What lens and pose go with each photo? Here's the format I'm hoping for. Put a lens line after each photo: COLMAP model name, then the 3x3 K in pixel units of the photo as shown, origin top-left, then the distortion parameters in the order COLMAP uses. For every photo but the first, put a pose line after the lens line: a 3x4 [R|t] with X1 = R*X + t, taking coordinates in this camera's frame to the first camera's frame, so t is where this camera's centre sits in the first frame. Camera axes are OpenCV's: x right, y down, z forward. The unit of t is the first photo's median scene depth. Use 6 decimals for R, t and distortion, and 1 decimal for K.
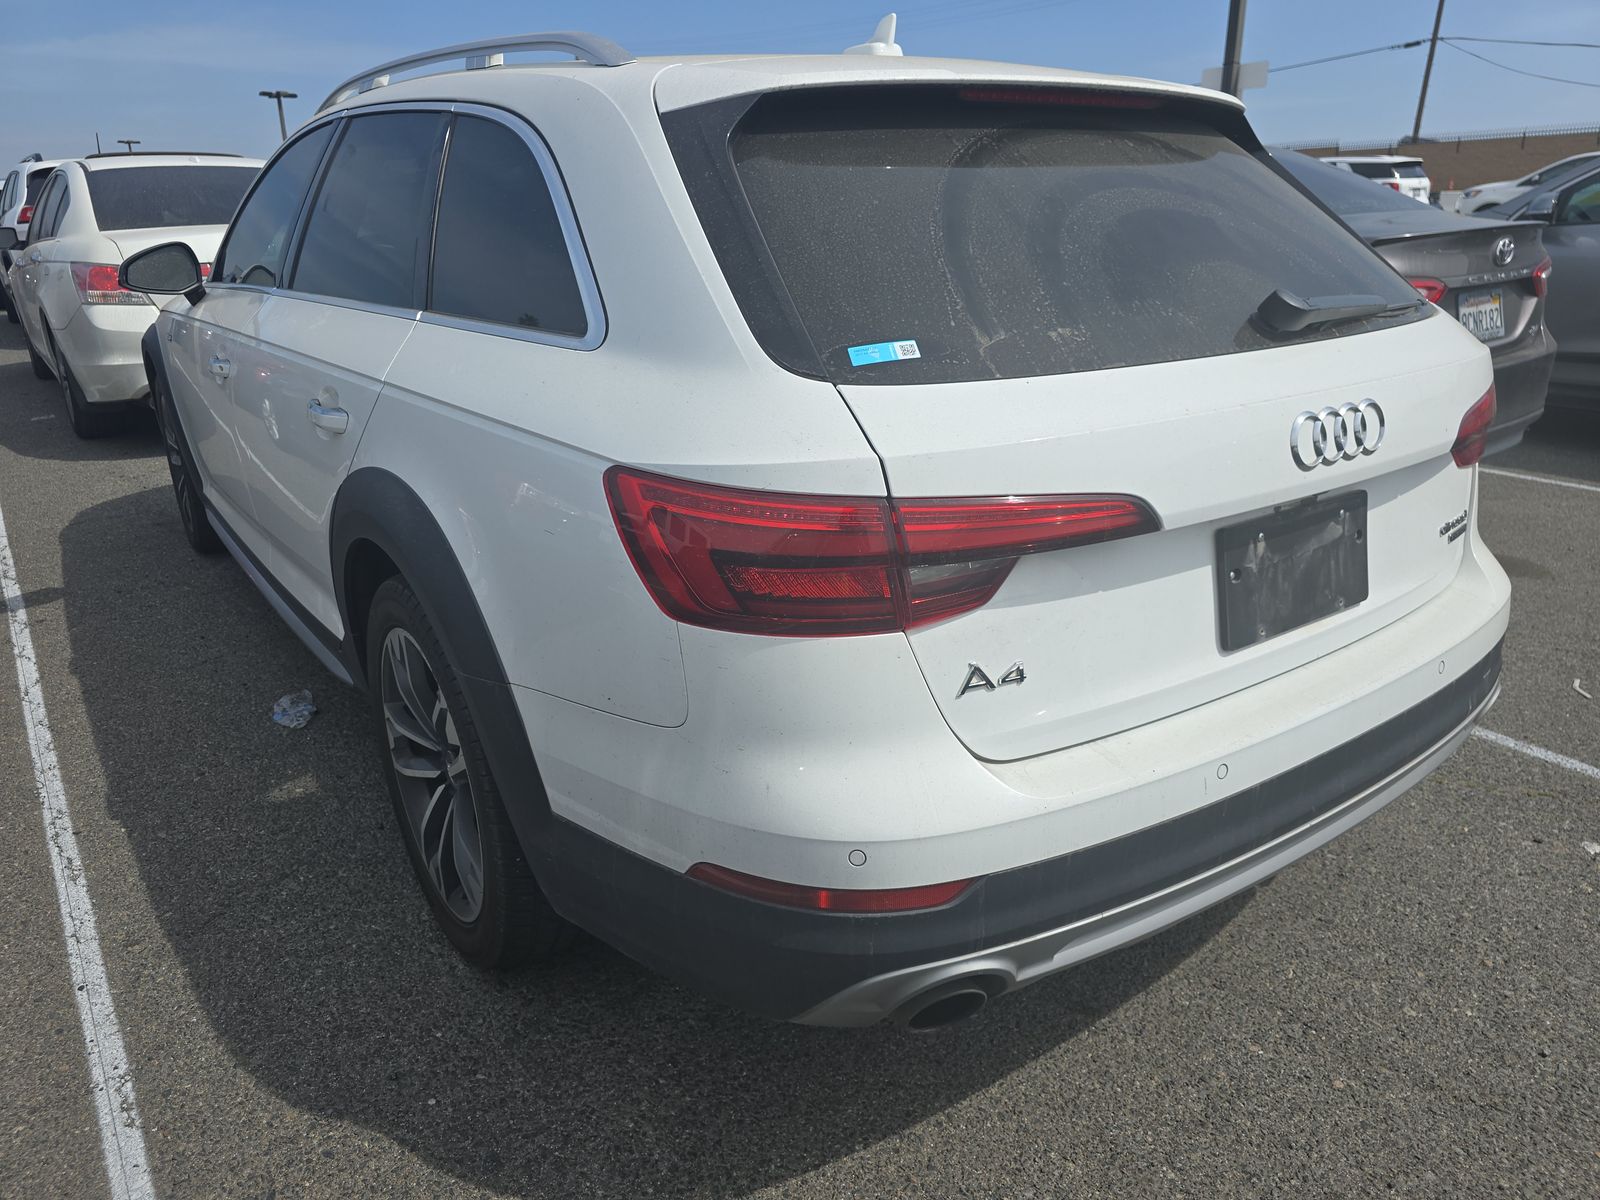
lens RADIAL K [[1090.2, 0, 802.3], [0, 1090.2, 599.3], [0, 0, 1]] dist [0.028797, -0.023070]
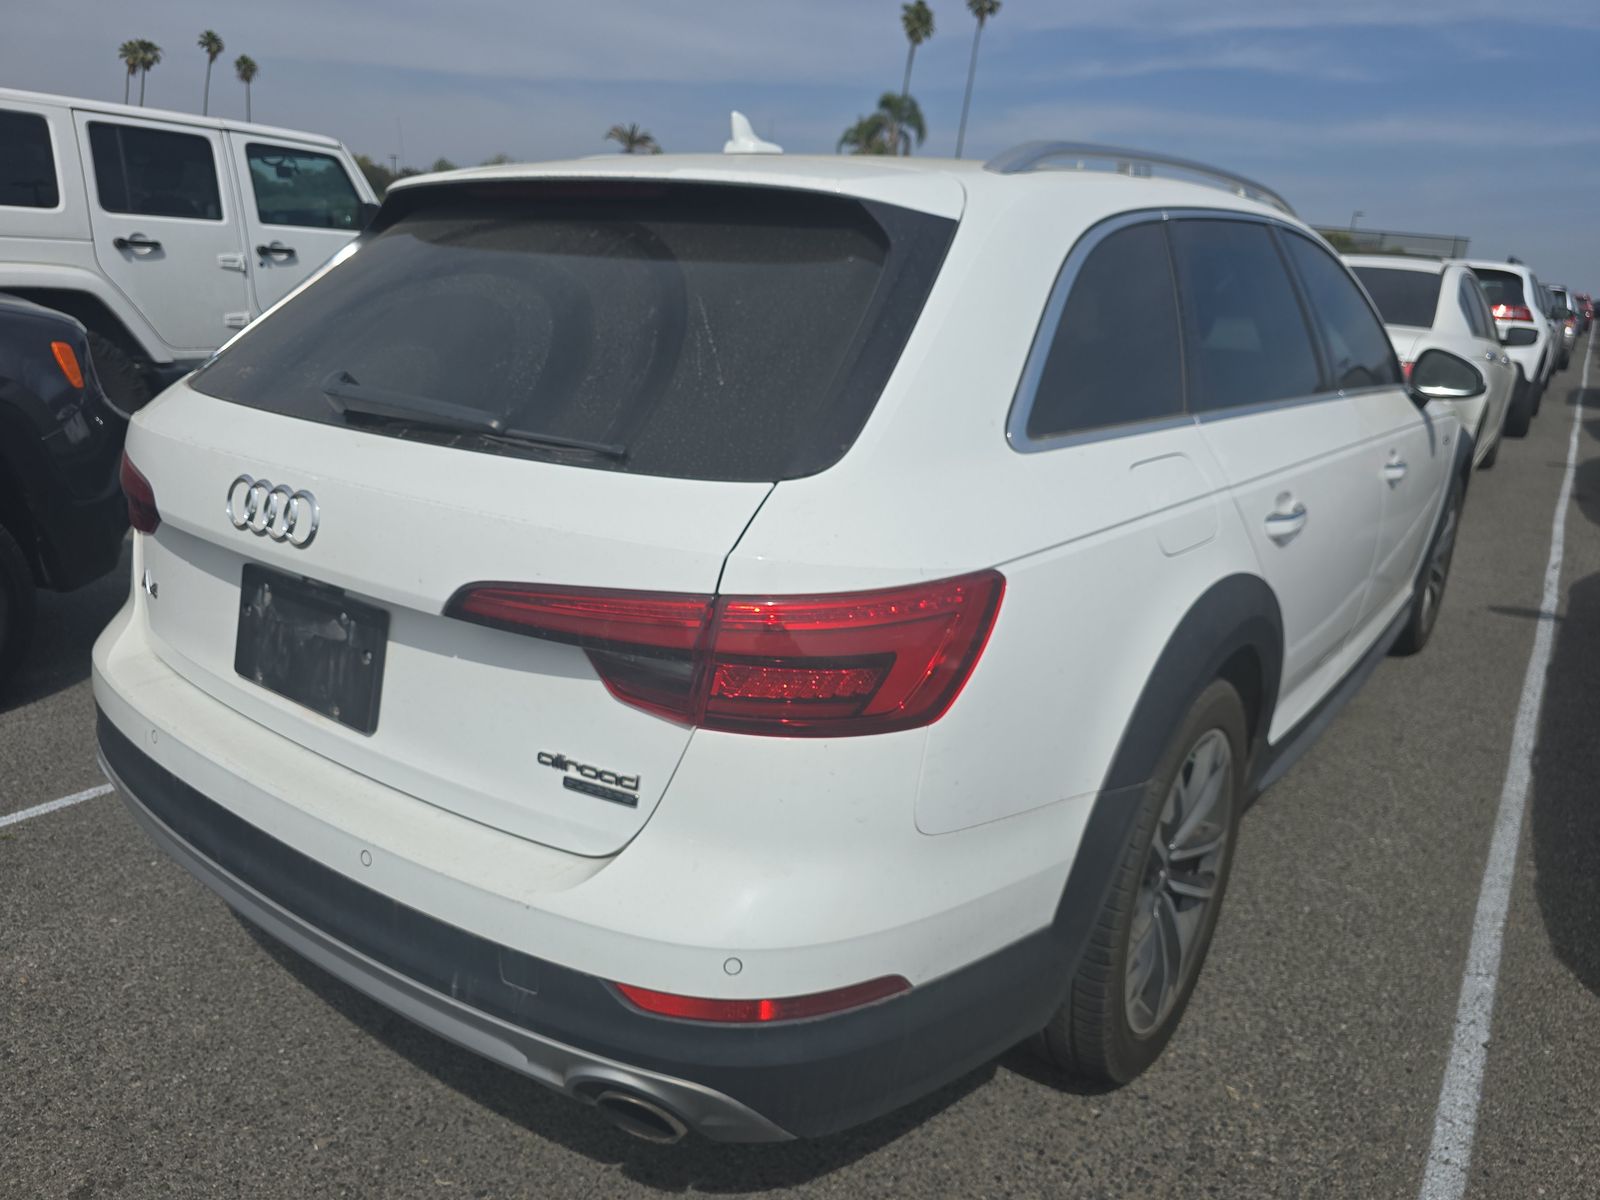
lens RADIAL K [[1090.2, 0, 798.6], [0, 1090.2, 596.1], [0, 0, 1]] dist [0.028797, -0.023070]
pose [[0.319056, 0.295228, -0.900580, 1.542038], [-0.372664, 0.912779, 0.167200, -0.419215], [0.871392, 0.282268, 0.401248, 1.024670]]
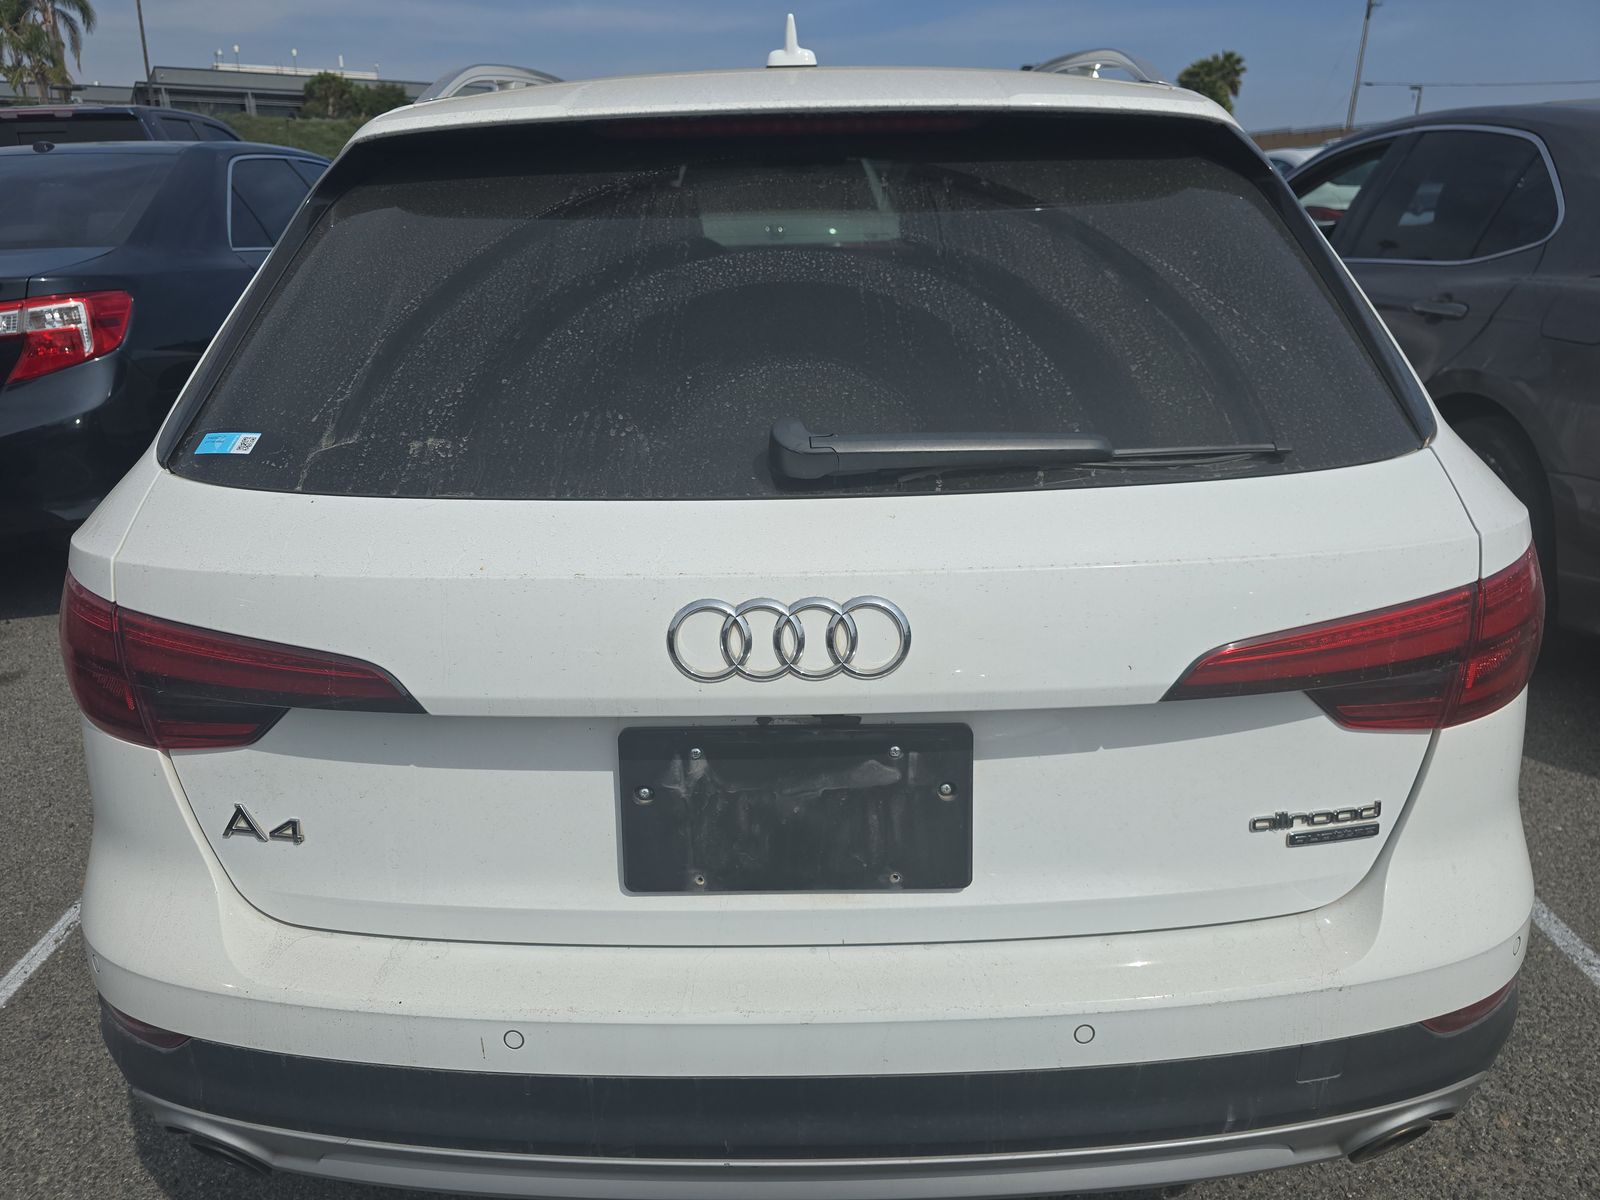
lens RADIAL K [[1090.2, 0, 800.2], [0, 1090.2, 598.5], [0, 0, 1]] dist [0.028797, -0.023070]
pose [[0.810339, 0.205788, -0.548636, 0.846241], [-0.189878, 0.978000, 0.086387, -0.231294], [0.554343, 0.034171, 0.831586, 0.438306]]
